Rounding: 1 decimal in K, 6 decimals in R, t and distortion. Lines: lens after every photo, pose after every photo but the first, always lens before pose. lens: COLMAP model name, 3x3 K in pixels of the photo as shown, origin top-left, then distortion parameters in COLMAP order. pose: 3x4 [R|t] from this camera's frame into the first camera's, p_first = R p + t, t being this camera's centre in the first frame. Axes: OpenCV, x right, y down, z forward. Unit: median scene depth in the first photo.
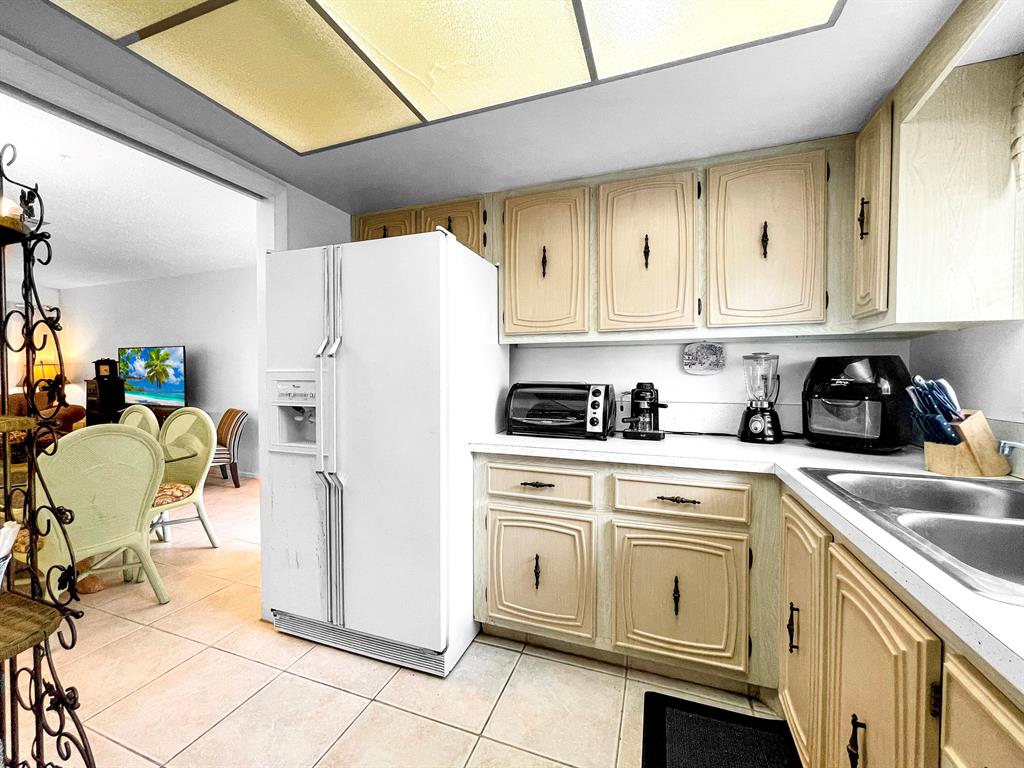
lens RADIAL K [[404.1, 0, 512.0], [0, 404.1, 384.0], [0, 0, 1]] dist [-0.001416, -0.000407]
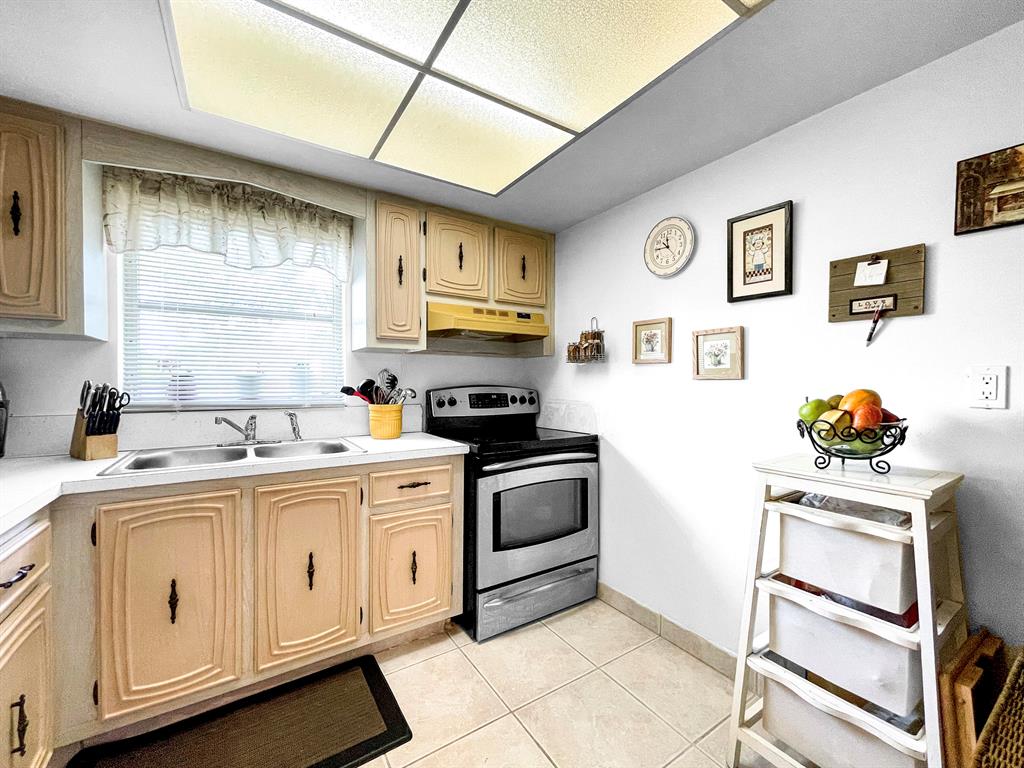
lens RADIAL K [[422.0, 0, 509.0], [0, 422.0, 378.9], [0, 0, 1]] dist [-0.000557, -0.000012]
pose [[-0.798825, -0.000368, 0.601563, -0.554012], [0.010694, 0.999833, 0.014812, -0.024090], [-0.601468, 0.018265, -0.798688, 0.960516]]
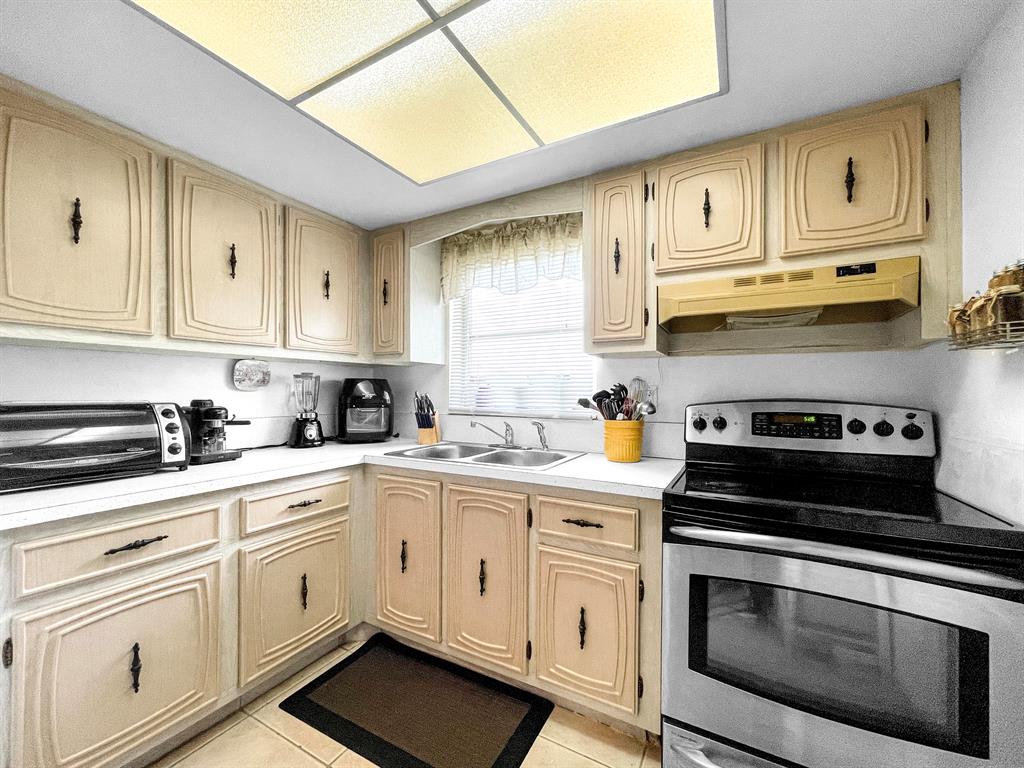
lens RADIAL K [[418.1, 0, 512.0], [0, 418.1, 384.0], [0, 0, 1]] dist [0.000181, 0.000040]
pose [[0.162913, 0.016545, 0.986502, -0.576142], [0.020531, 0.999586, -0.020155, -0.006783], [-0.986427, 0.023538, 0.162506, 0.219930]]
